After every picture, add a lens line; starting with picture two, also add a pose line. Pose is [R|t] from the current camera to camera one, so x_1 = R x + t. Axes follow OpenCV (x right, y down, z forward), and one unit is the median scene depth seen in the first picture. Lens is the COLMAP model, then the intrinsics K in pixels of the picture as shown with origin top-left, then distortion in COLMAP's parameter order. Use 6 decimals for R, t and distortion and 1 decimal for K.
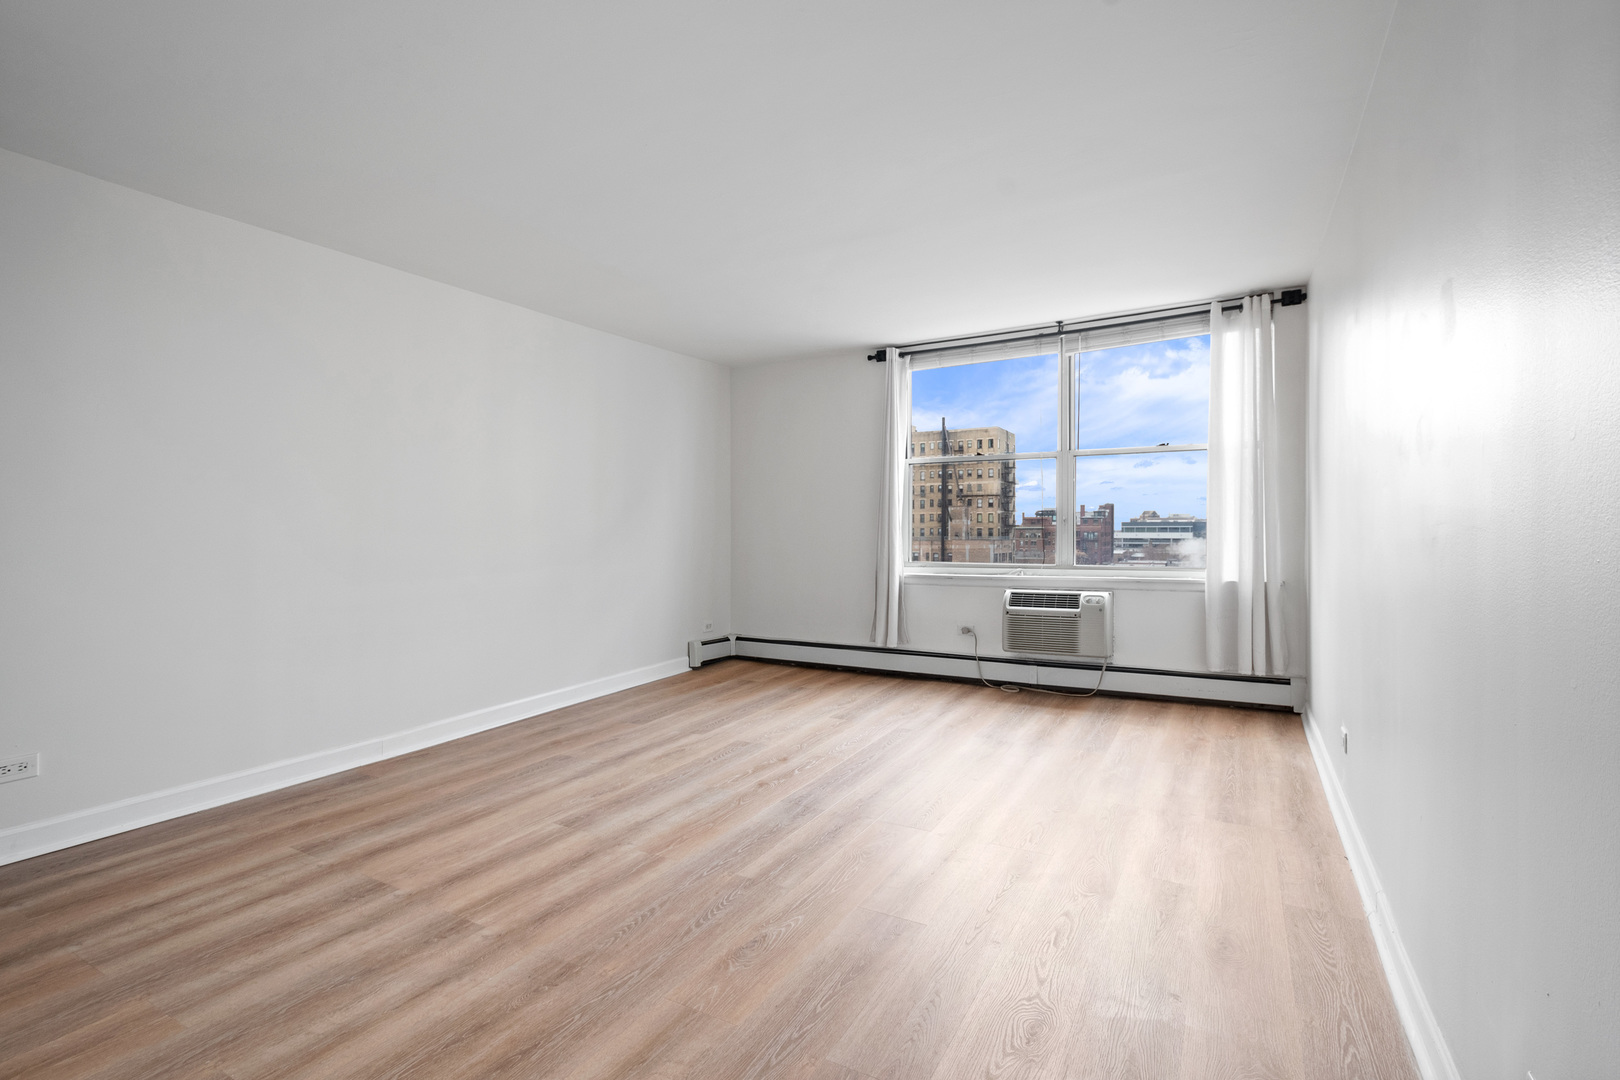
lens RADIAL K [[717.9, 0, 810.0], [0, 717.9, 540.0], [0, 0, 1]] dist [-0.004134, -0.000461]
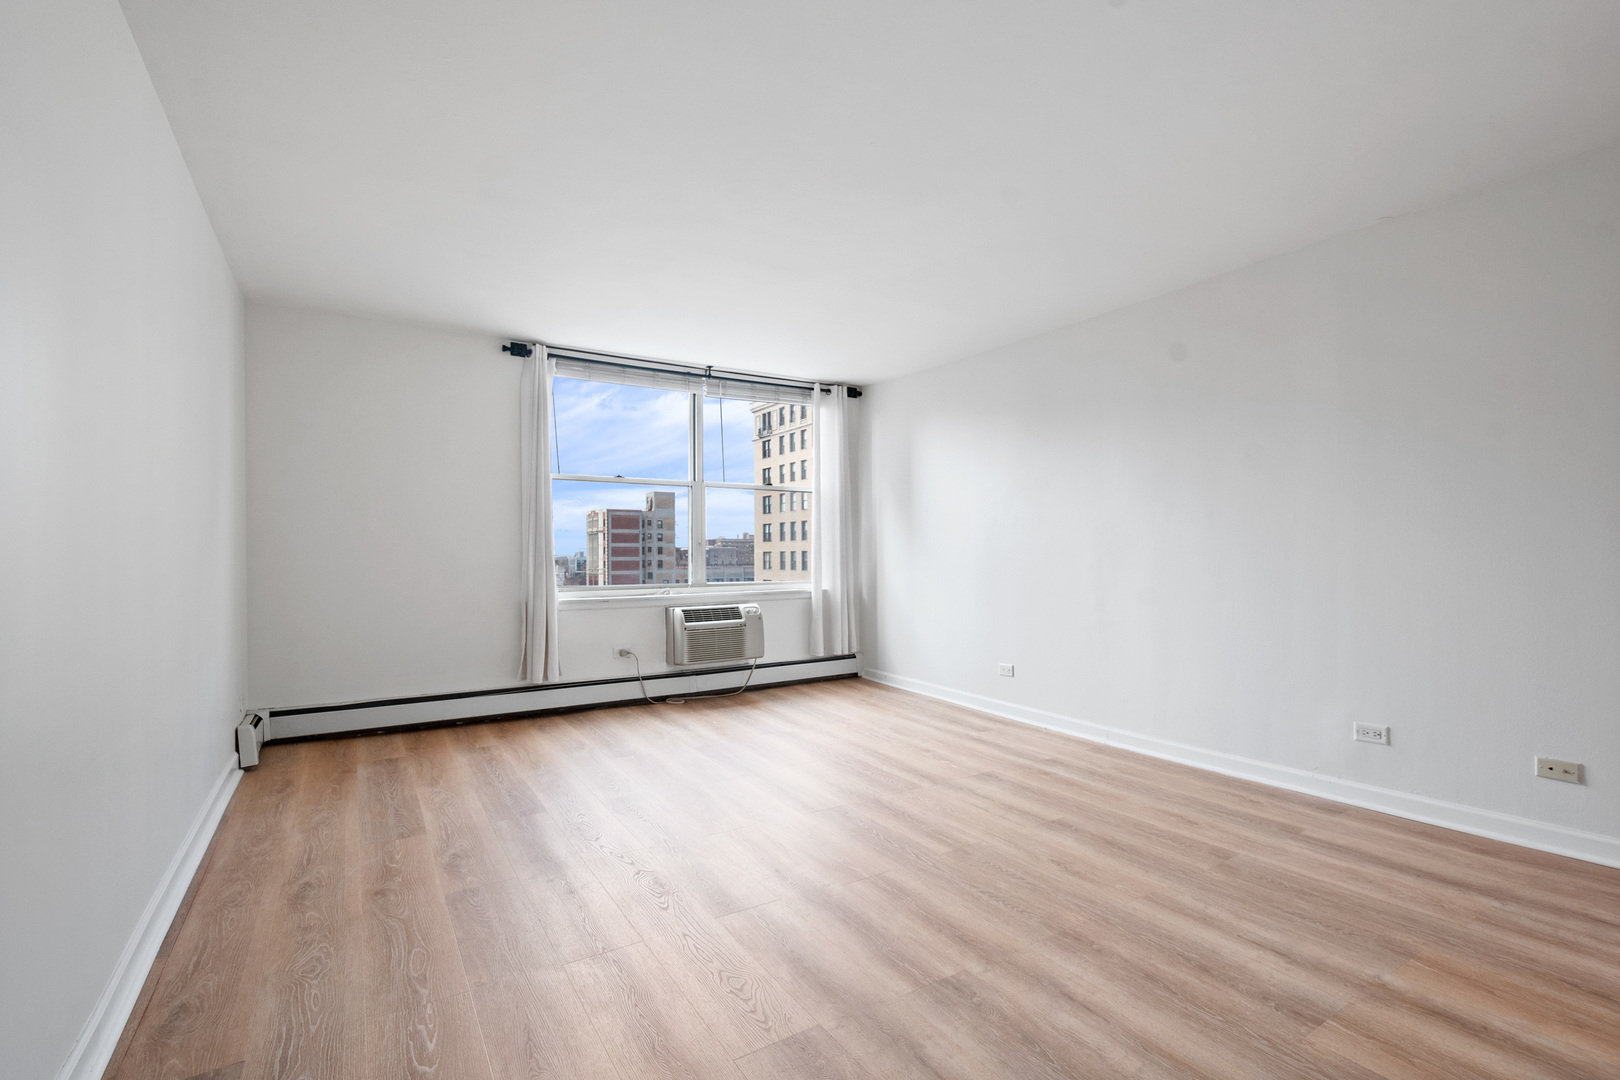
lens RADIAL K [[737.3, 0, 809.6], [0, 737.3, 572.1], [0, 0, 1]] dist [0.021209, 0.000023]
pose [[0.487493, -0.019346, 0.872913, -0.604082], [0.011941, 0.999809, 0.015489, 0.001663], [-0.873045, 0.002872, 0.487631, 0.305827]]
